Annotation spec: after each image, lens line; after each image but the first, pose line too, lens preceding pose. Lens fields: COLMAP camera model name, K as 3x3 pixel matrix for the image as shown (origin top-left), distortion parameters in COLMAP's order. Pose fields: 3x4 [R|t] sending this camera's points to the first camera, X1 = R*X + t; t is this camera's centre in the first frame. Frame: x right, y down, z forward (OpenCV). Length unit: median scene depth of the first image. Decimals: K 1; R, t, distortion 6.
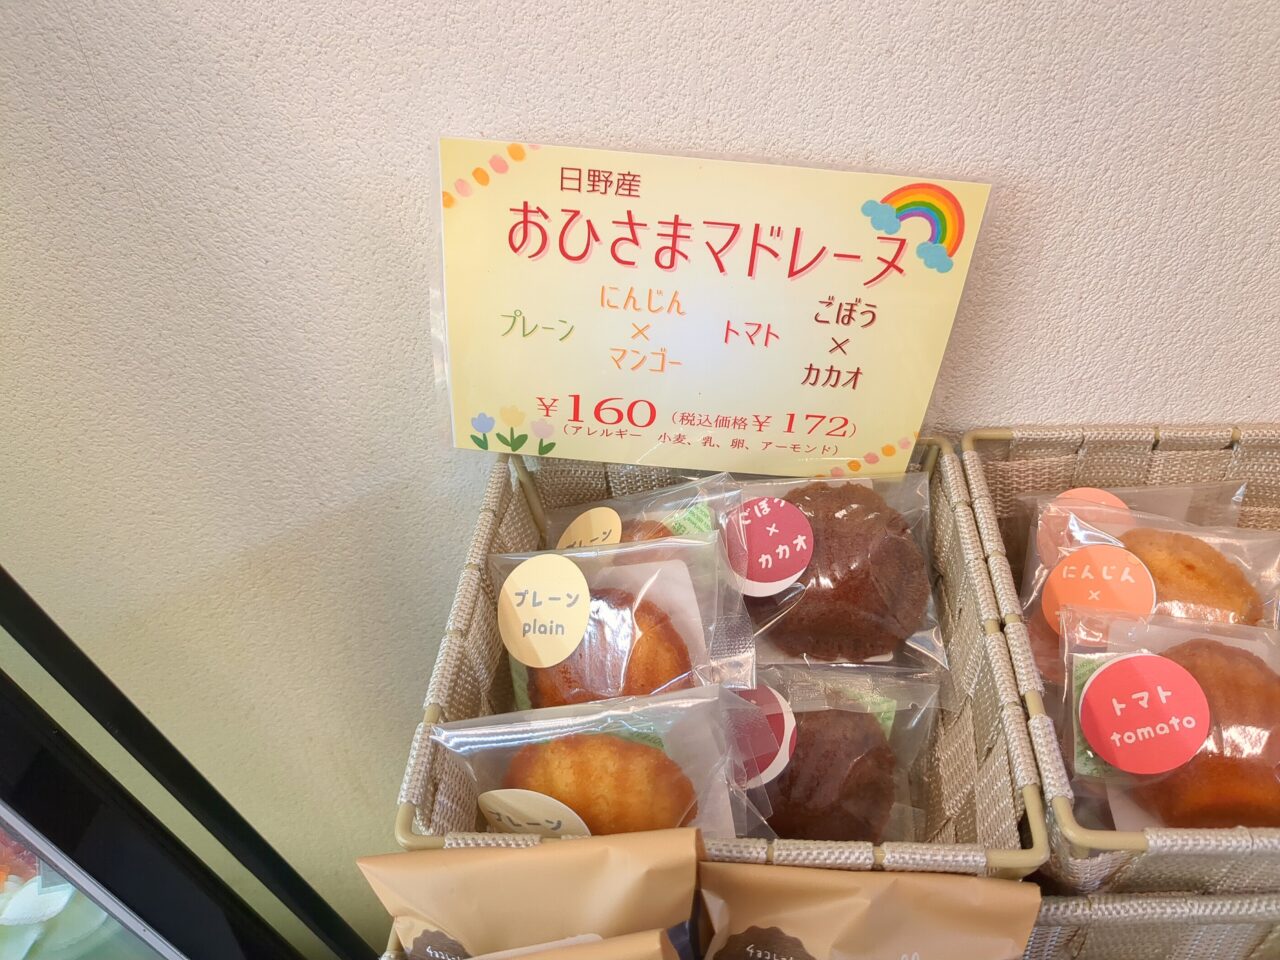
lens RADIAL K [[1058.8, 0, 640.0], [0, 1058.8, 480.0], [0, 0, 1]] dist [0.051308, -0.117222]
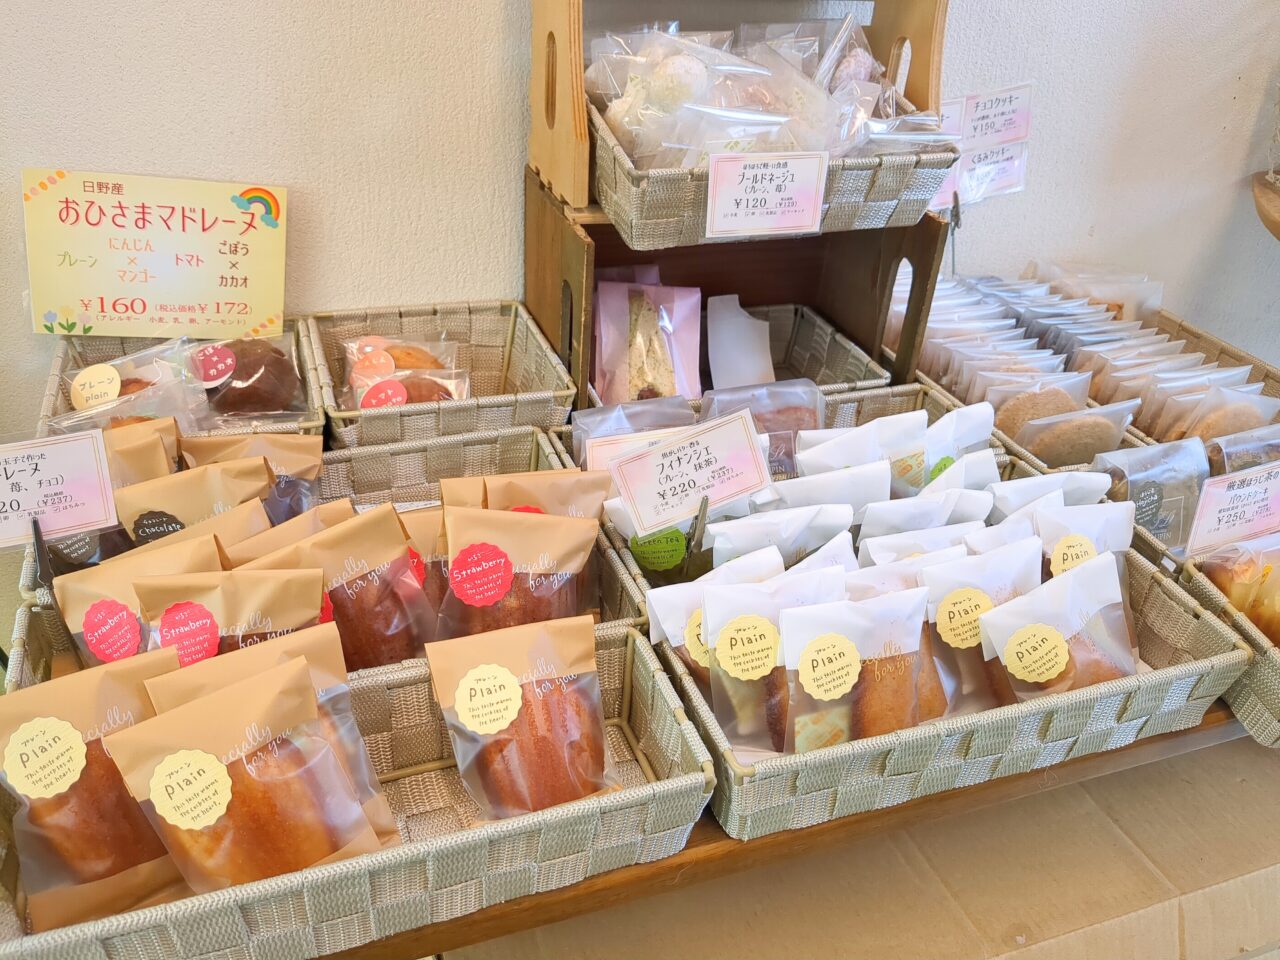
lens RADIAL K [[1058.8, 0, 640.0], [0, 1058.8, 480.0], [0, 0, 1]] dist [0.051308, -0.117222]
pose [[0.907258, -0.110806, 0.405716, 0.009680], [0.162896, 0.981953, -0.096084, 0.653607], [-0.387747, 0.153263, 0.908935, -1.240939]]
